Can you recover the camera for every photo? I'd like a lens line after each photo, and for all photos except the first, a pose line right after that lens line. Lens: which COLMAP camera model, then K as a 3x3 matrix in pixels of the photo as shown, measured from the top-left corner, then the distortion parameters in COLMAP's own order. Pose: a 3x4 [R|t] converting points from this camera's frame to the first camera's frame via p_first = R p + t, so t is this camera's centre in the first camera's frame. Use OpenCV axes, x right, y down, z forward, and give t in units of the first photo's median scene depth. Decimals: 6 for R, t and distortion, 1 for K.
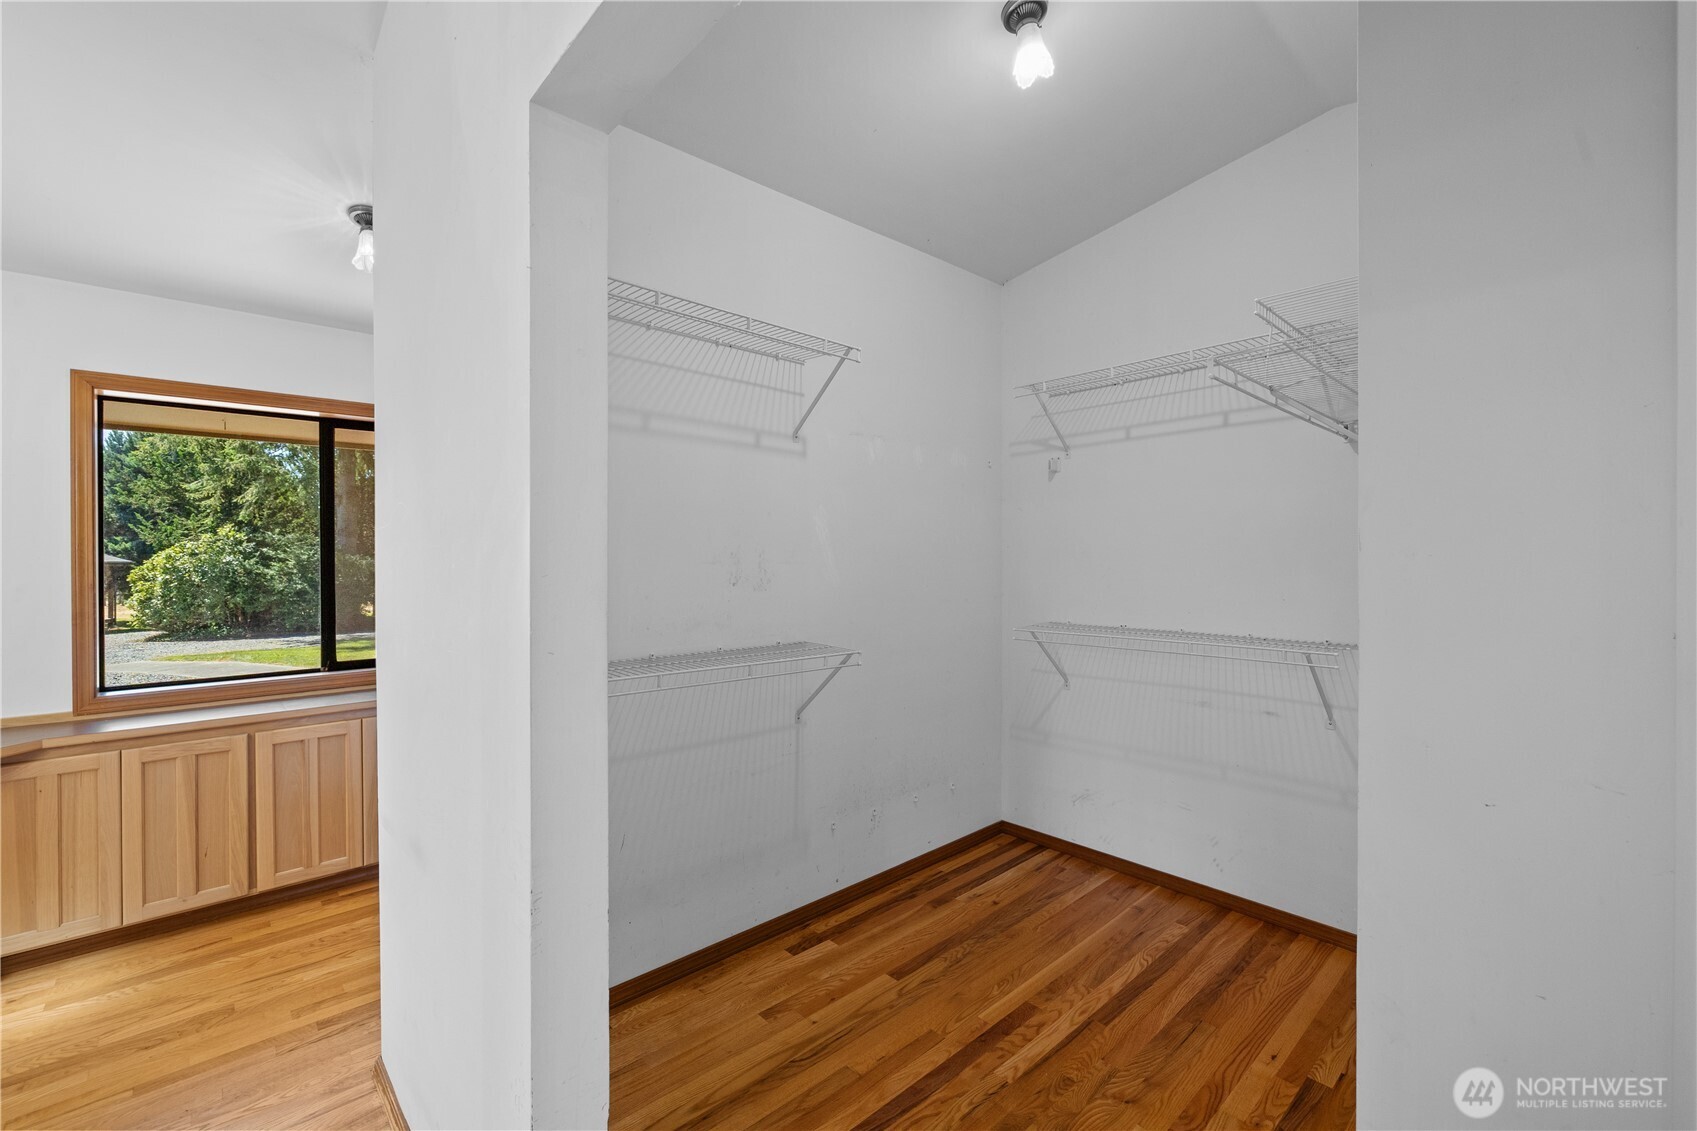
lens RADIAL K [[719.1, 0, 852.0], [0, 719.1, 568.6], [0, 0, 1]] dist [0.001422, 0.000370]
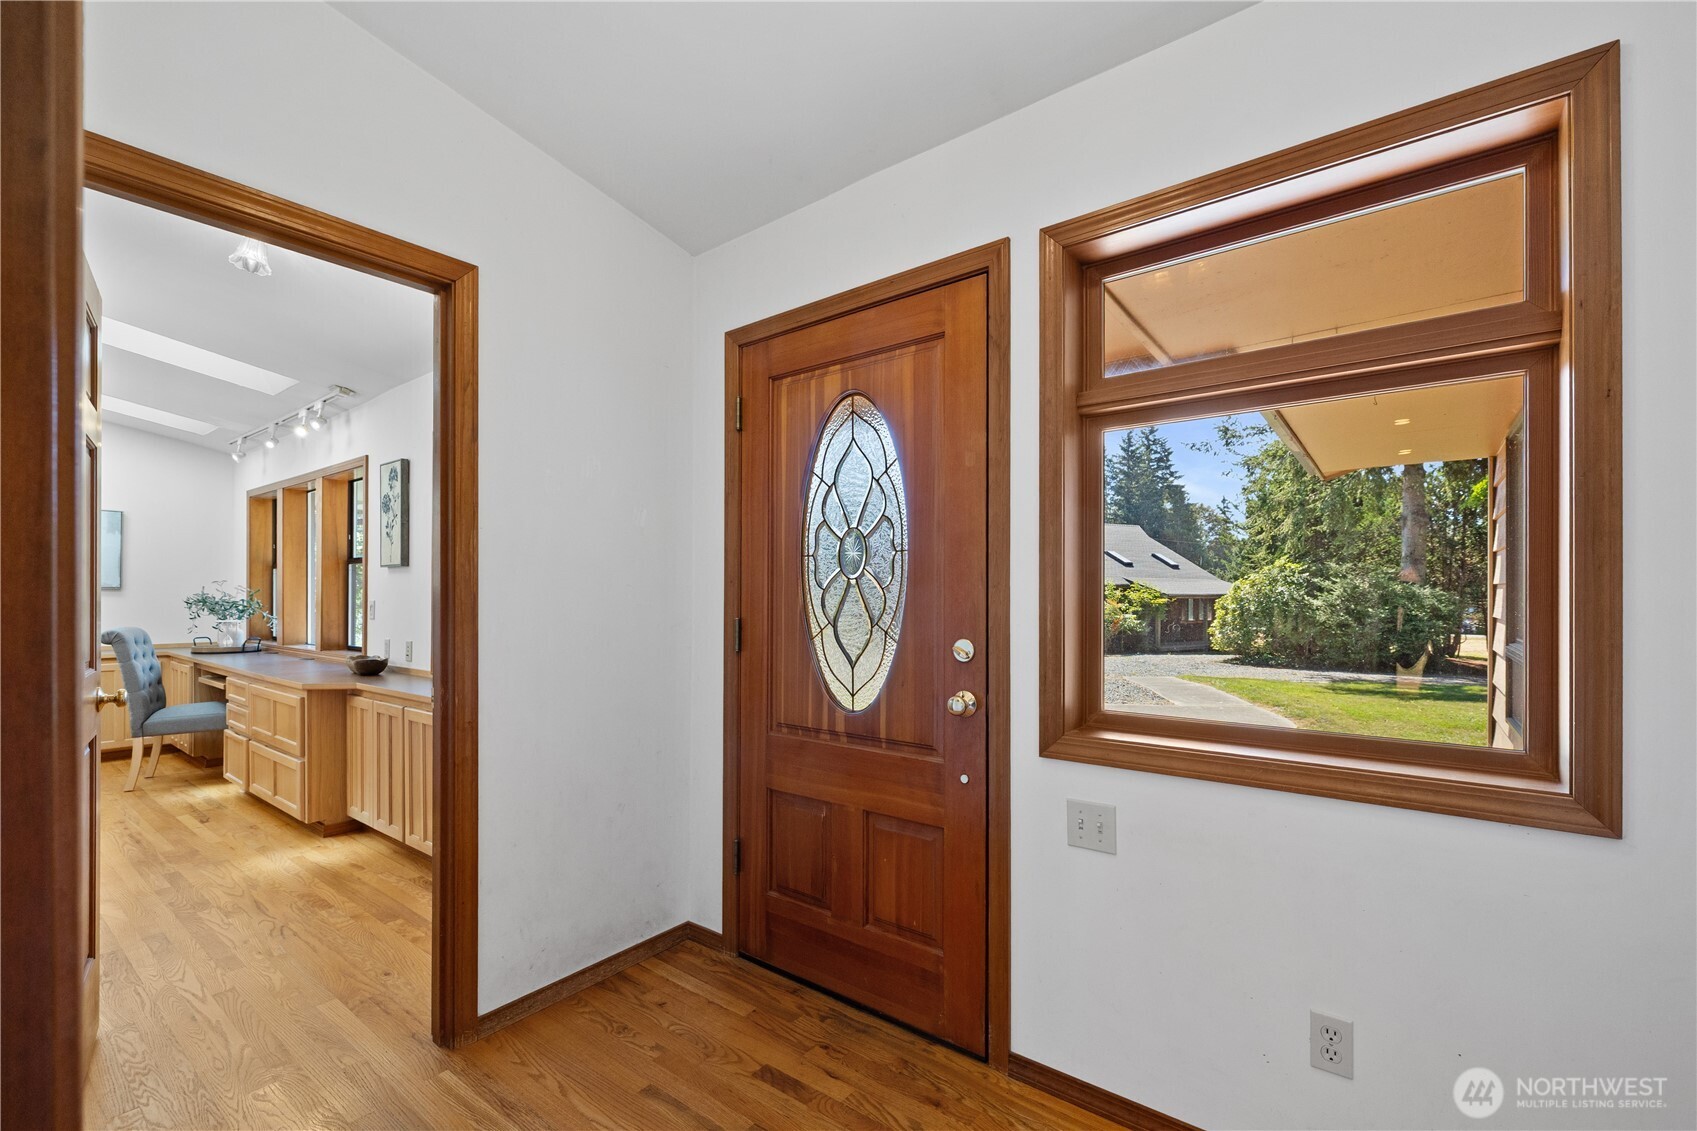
lens RADIAL K [[738.1, 0, 848.8], [0, 738.1, 595.2], [0, 0, 1]] dist [0.001107, 0.000235]
pose [[0.169025, -0.001102, -0.985611, 0.068021], [-0.012548, 0.999916, -0.003270, 0.005904], [0.985532, 0.012920, 0.168997, 0.214076]]
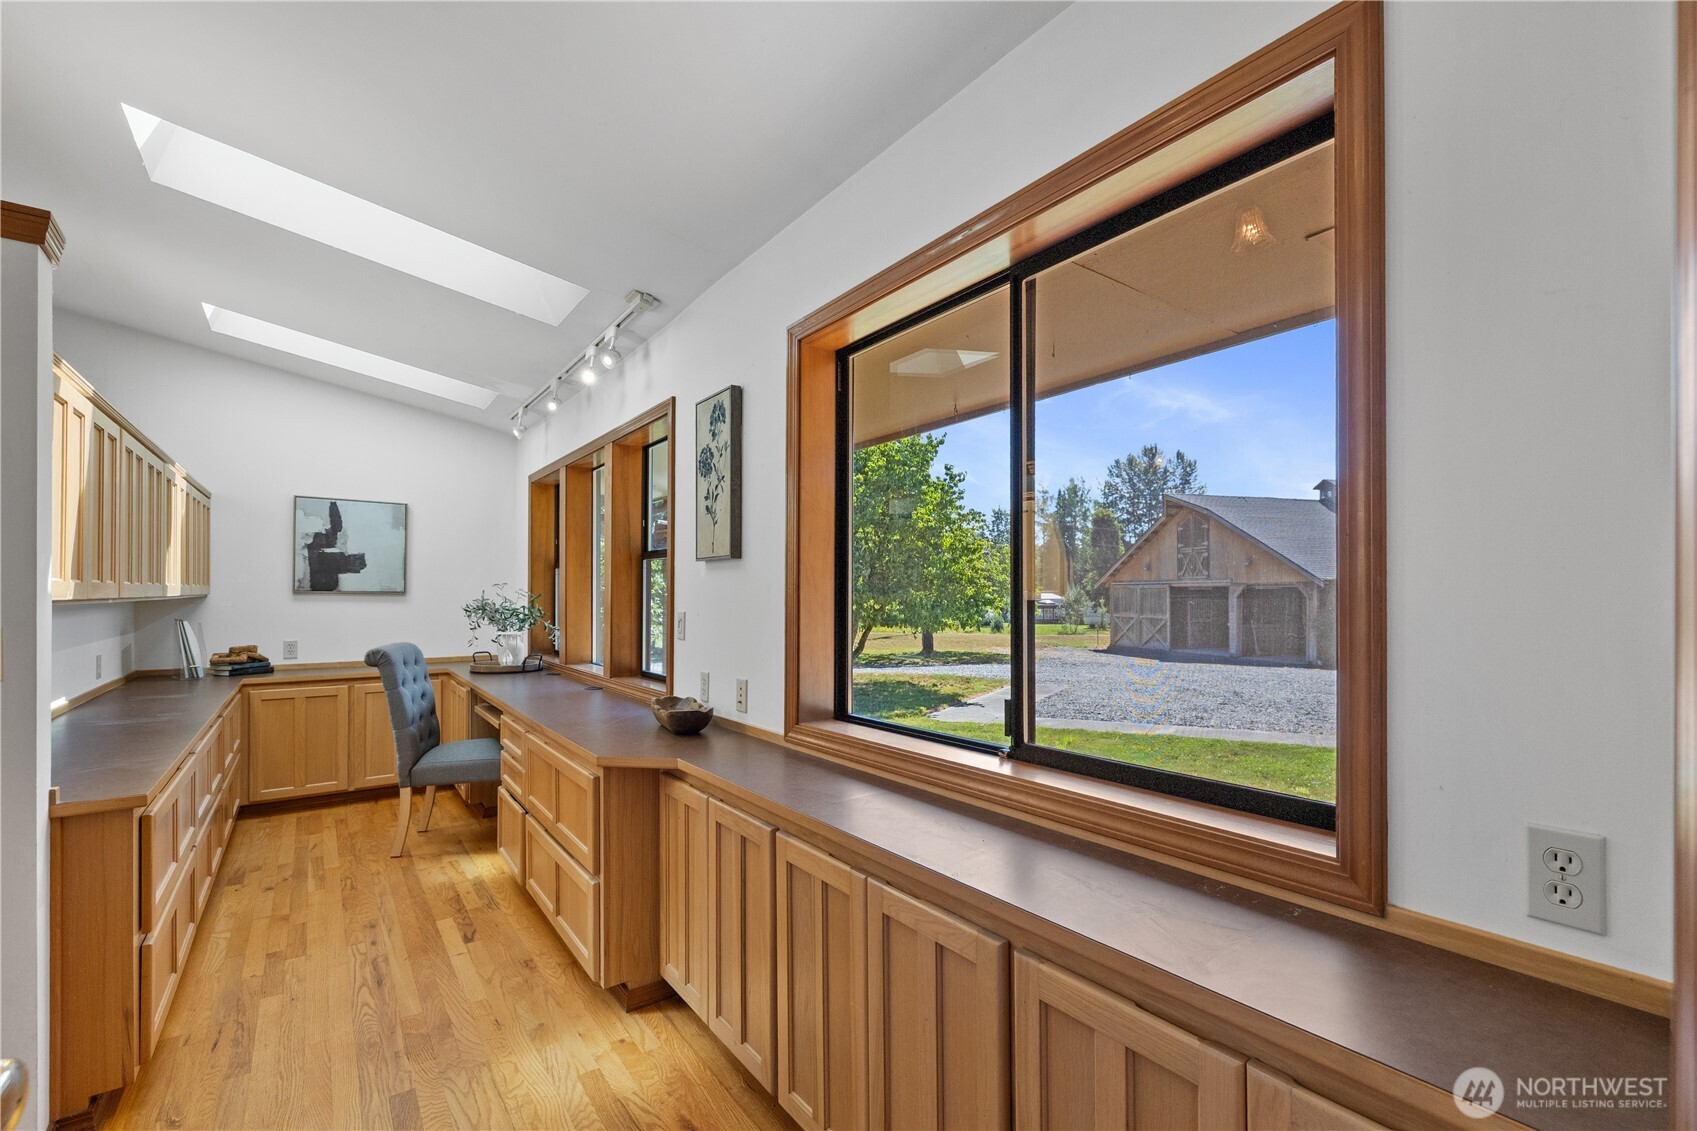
lens RADIAL K [[713.4, 0, 847.4], [0, 713.4, 589.0], [0, 0, 1]] dist [0.000527, 0.000036]
pose [[-0.103351, -0.008526, -0.994608, -0.036066], [-0.011657, 0.999905, -0.007360, 0.004644], [0.994577, 0.010833, -0.103441, 0.158212]]
